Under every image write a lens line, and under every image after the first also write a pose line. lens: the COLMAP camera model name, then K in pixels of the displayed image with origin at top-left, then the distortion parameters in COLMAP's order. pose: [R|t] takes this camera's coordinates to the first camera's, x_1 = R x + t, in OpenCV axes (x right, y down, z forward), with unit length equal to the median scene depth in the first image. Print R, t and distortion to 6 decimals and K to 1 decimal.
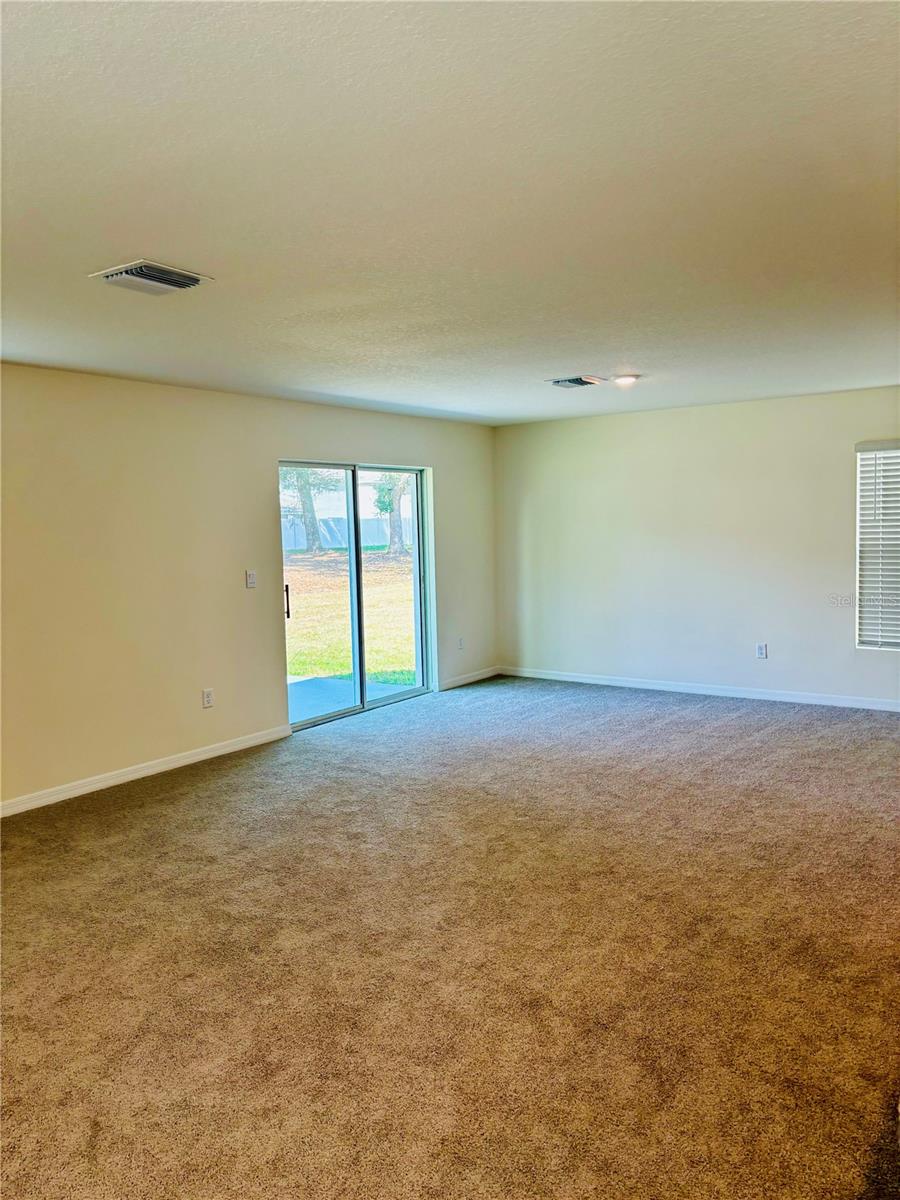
lens RADIAL K [[907.8, 0, 460.3], [0, 907.8, 589.8], [0, 0, 1]] dist [0.042325, -0.046111]
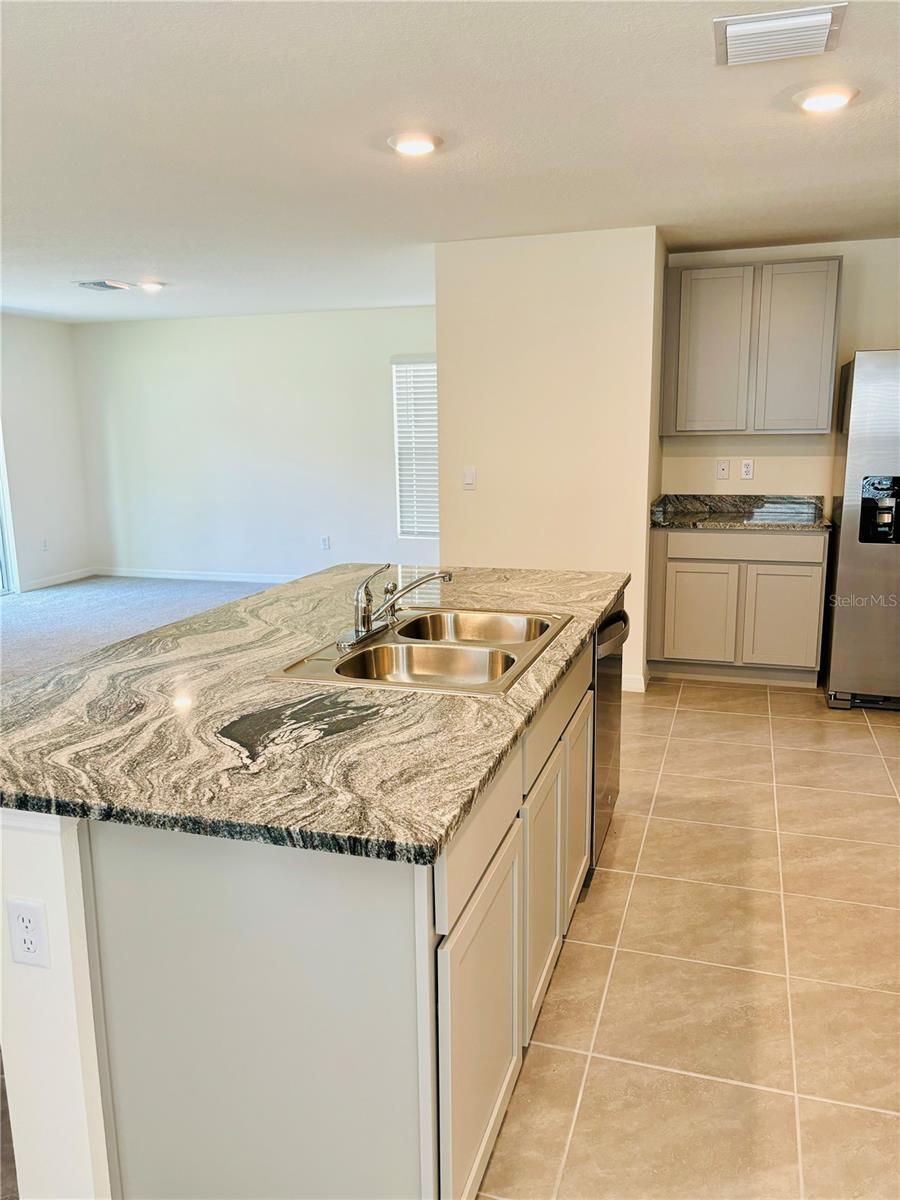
lens RADIAL K [[907.8, 0, 458.1], [0, 907.8, 609.8], [0, 0, 1]] dist [0.042325, -0.046111]
pose [[0.952264, -0.049295, 0.301268, 0.218061], [0.012620, 0.992390, 0.122490, 0.020493], [-0.305014, -0.112841, 0.945639, -0.188615]]
